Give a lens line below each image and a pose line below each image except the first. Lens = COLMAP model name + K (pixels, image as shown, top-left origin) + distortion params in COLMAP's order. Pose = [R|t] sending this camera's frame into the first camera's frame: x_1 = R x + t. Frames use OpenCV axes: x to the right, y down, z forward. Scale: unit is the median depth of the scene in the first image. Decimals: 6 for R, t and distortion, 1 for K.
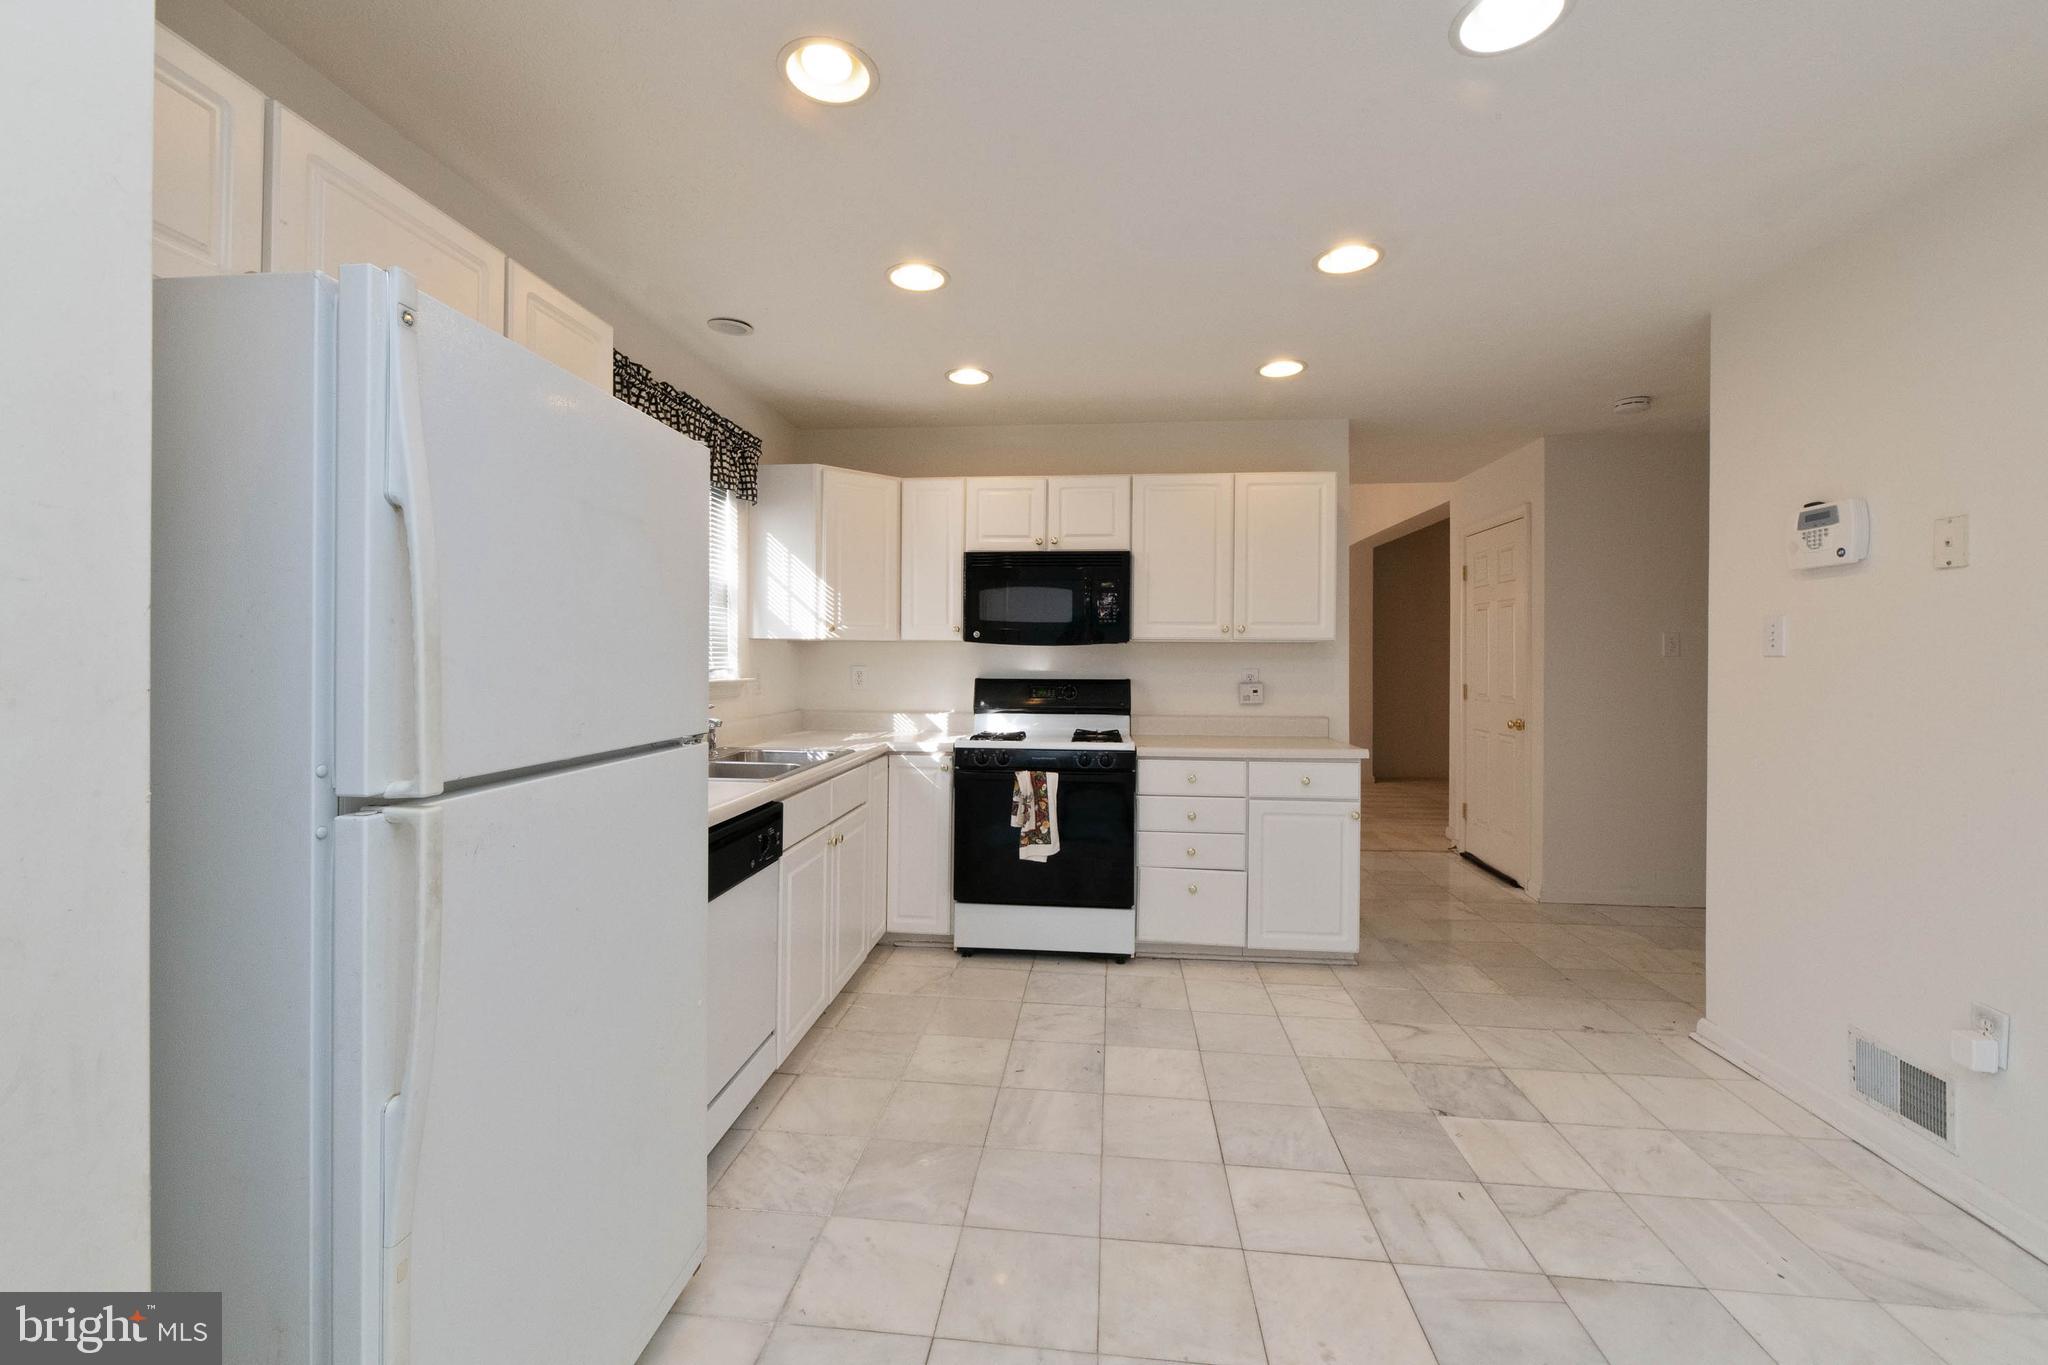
lens RADIAL K [[833.7, 0, 1018.0], [0, 833.7, 649.4], [0, 0, 1]] dist [-0.001654, -0.000504]
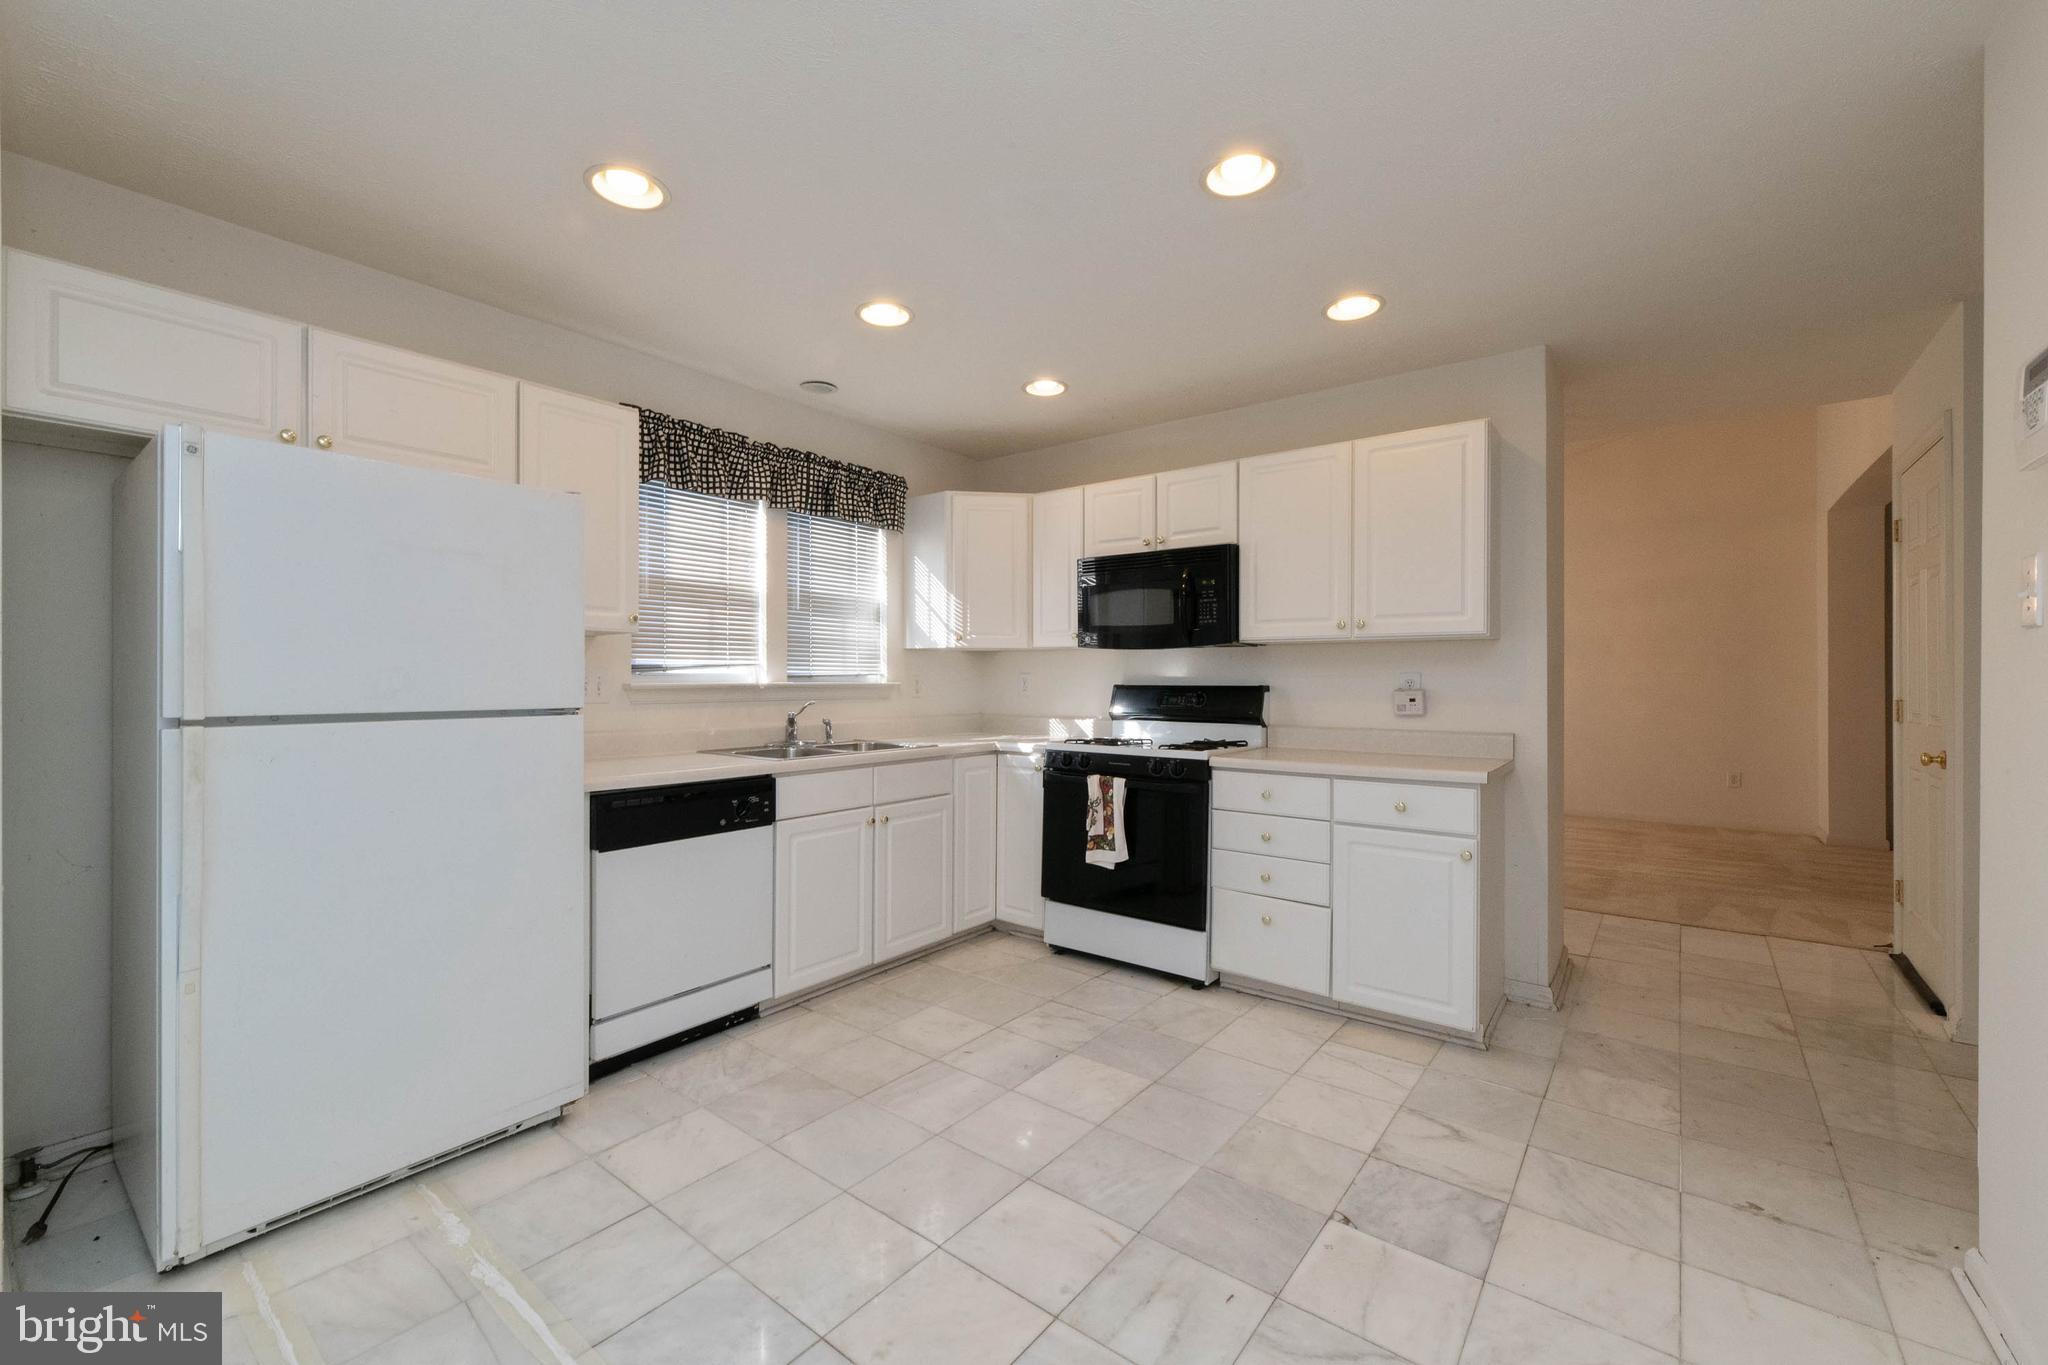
lens RADIAL K [[826.3, 0, 1019.3], [0, 826.3, 672.3], [0, 0, 1]] dist [-0.000505, -0.000229]
pose [[0.848404, -0.008087, -0.529287, 0.446736], [0.008466, 0.999963, -0.001707, 0.024499], [0.529281, -0.003033, 0.848441, 0.117521]]
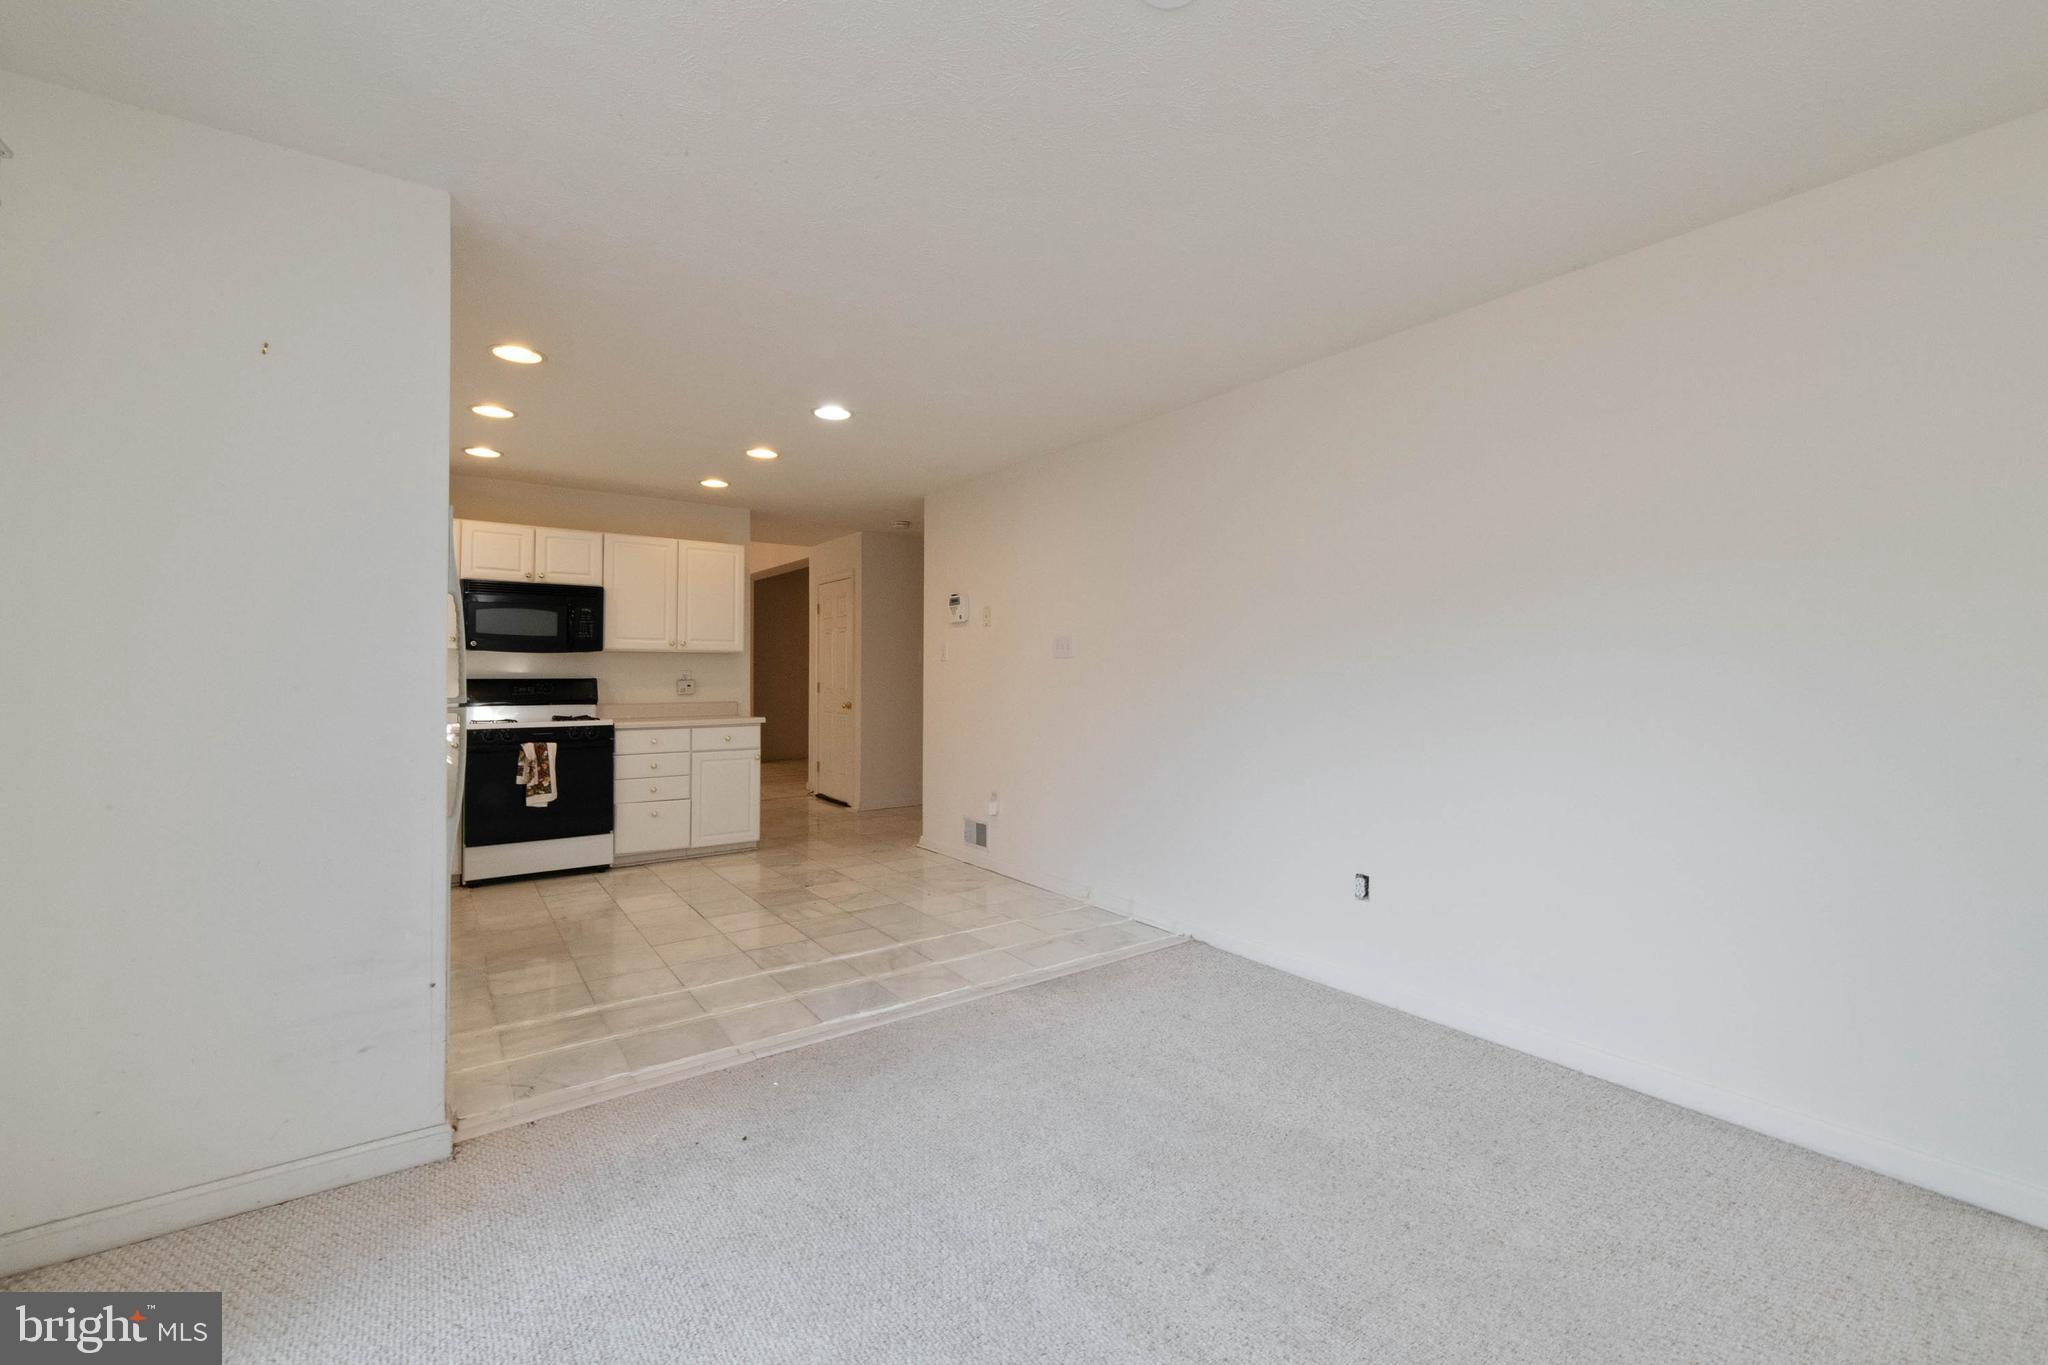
lens RADIAL K [[826.3, 0, 1019.3], [0, 826.3, 672.3], [0, 0, 1]] dist [-0.000505, -0.000229]
pose [[0.745928, -0.003408, 0.666017, -0.294110], [-0.003743, 0.999950, 0.009309, 0.012331], [-0.666016, -0.009437, 0.745878, -0.558881]]
